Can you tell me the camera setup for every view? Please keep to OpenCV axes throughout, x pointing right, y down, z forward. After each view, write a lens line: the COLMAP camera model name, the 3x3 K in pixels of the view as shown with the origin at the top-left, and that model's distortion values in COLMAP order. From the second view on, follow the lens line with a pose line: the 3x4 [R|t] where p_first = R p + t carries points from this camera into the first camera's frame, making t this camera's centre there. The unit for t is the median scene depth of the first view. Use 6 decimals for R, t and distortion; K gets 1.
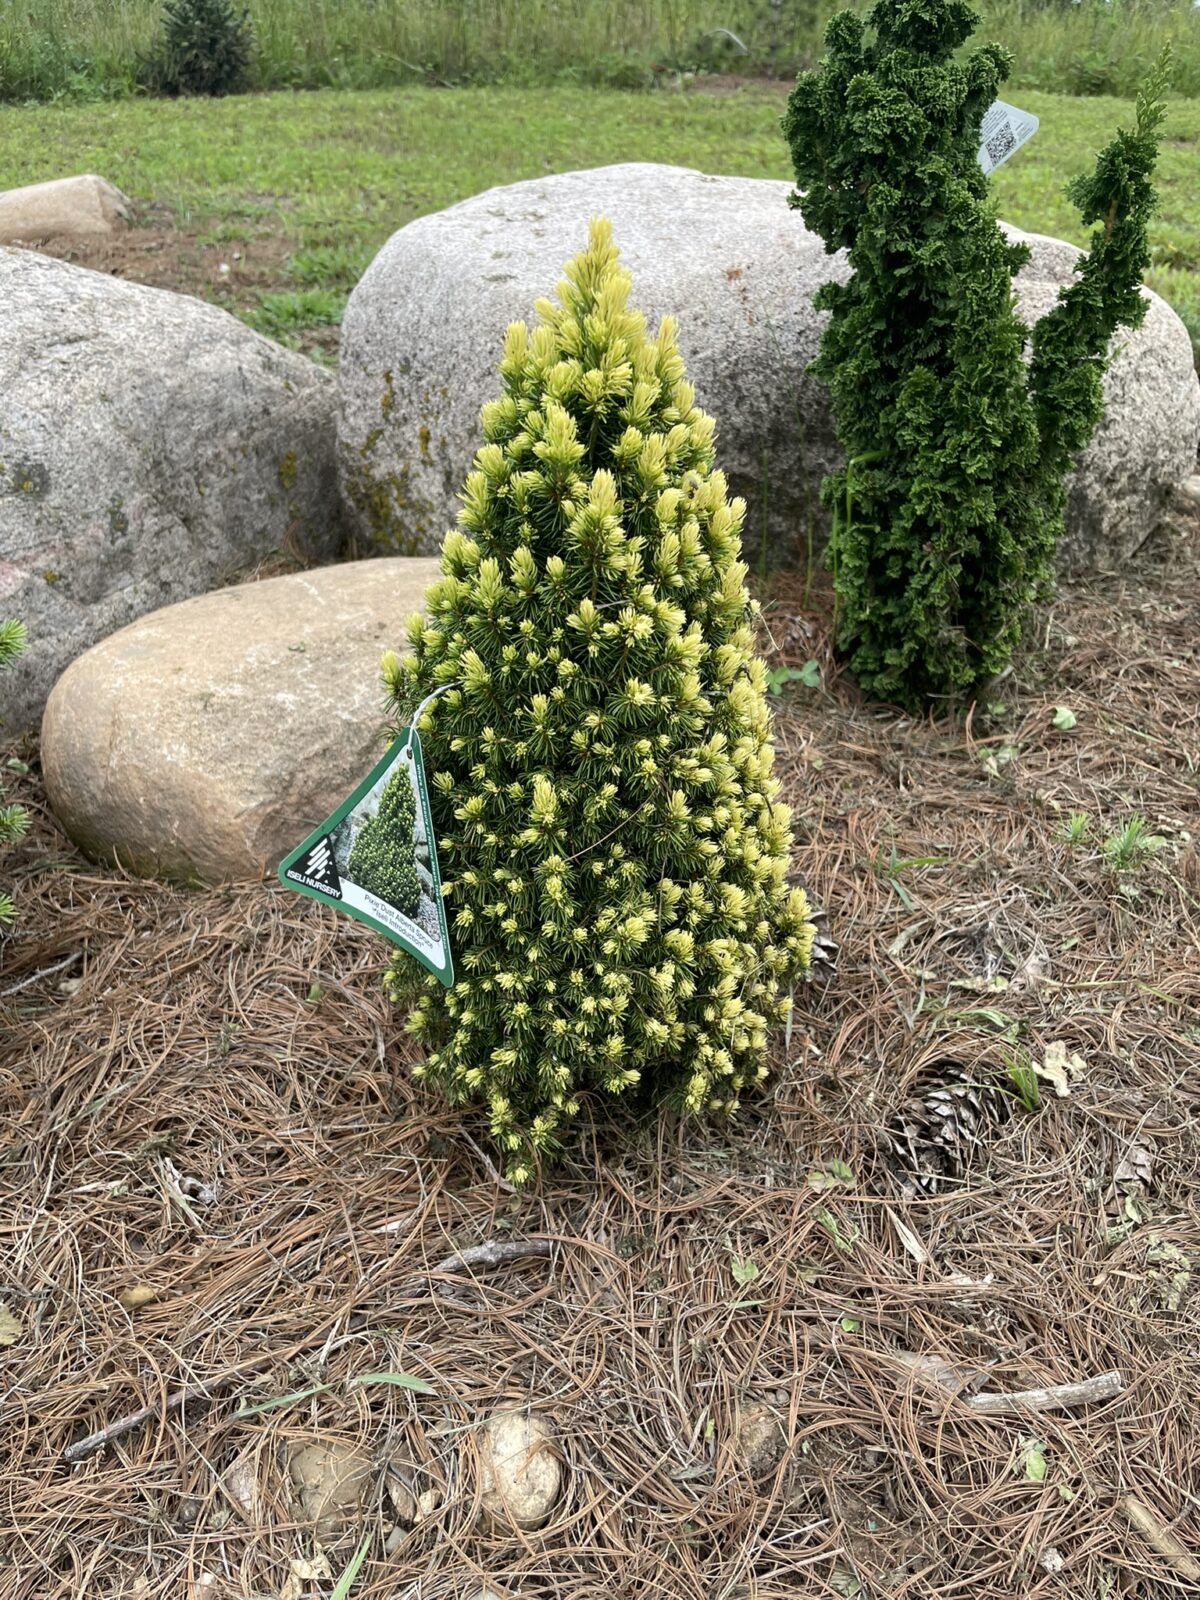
lens RADIAL K [[1212.1, 0, 600.6], [0, 1212.1, 799.3], [0, 0, 1]] dist [-0.032752, -0.015203]
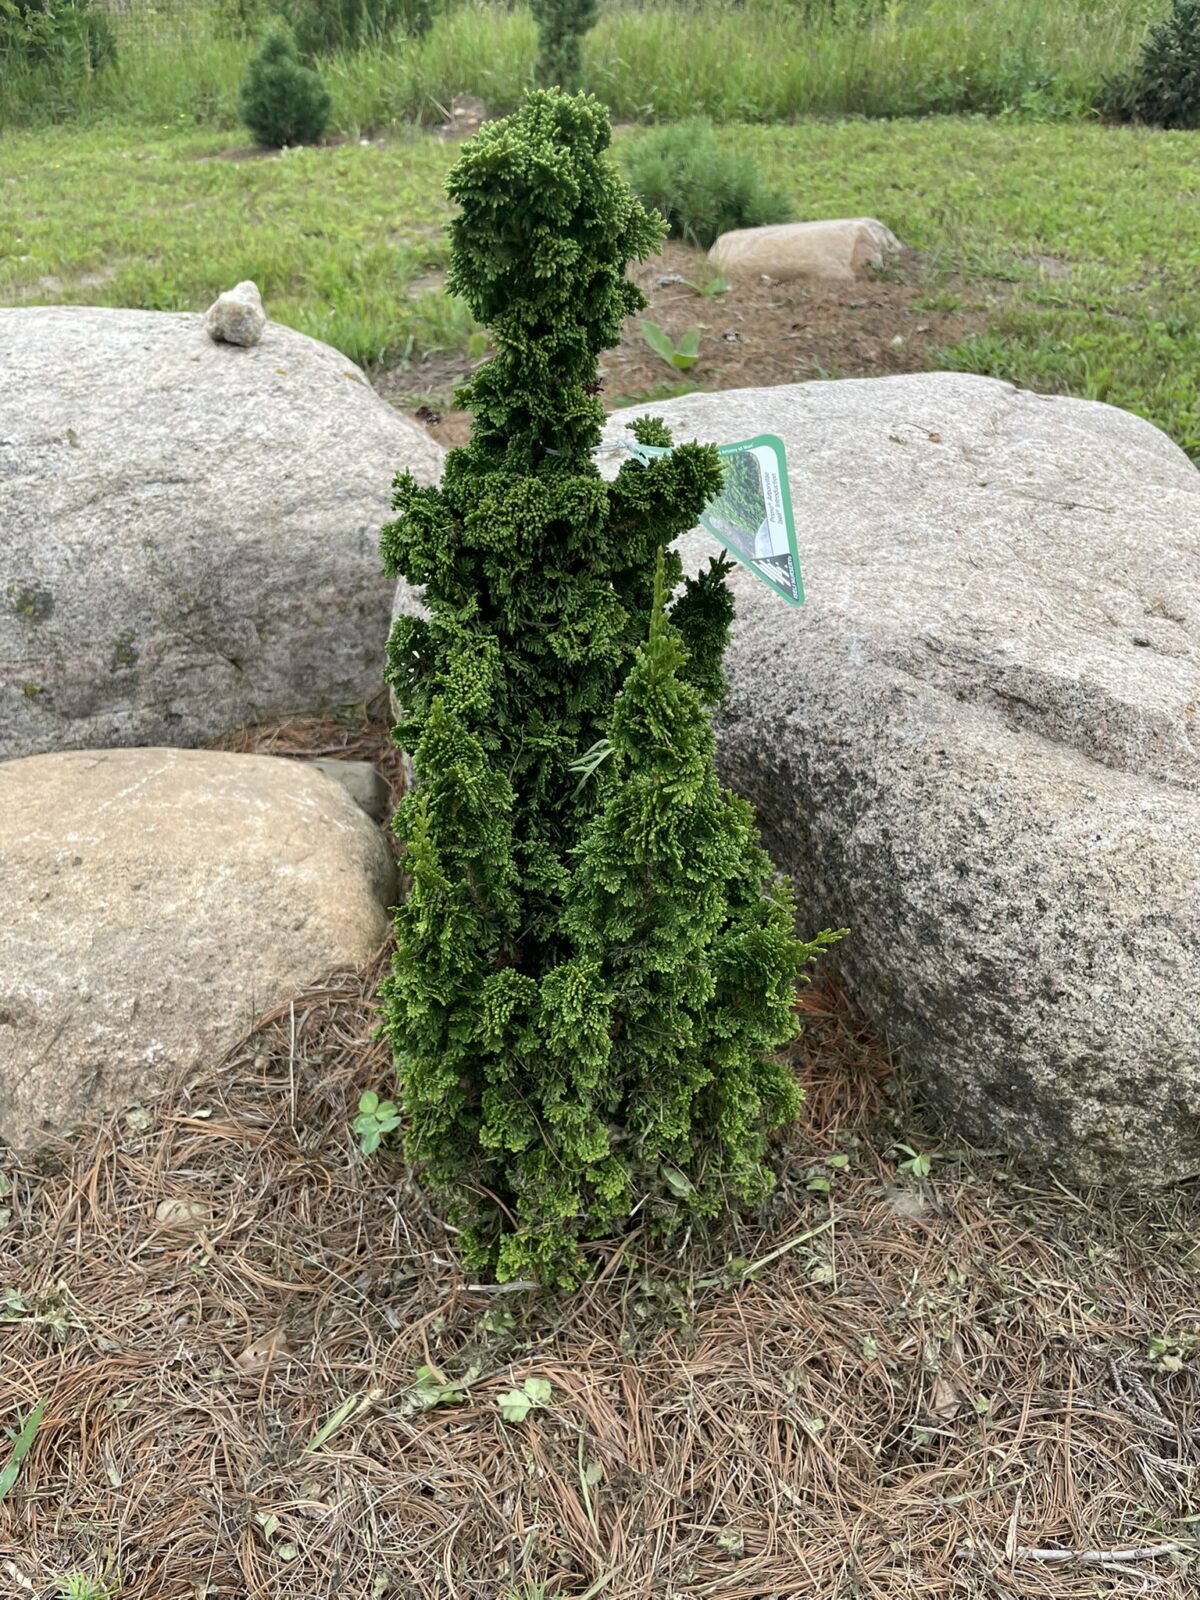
lens RADIAL K [[1212.1, 0, 600.2], [0, 1212.1, 801.8], [0, 0, 1]] dist [-0.032752, -0.015203]
pose [[0.744217, 0.377226, -0.551218, 0.542674], [-0.376370, 0.918600, 0.120495, -0.383745], [0.551803, 0.117787, 0.825615, 0.339607]]
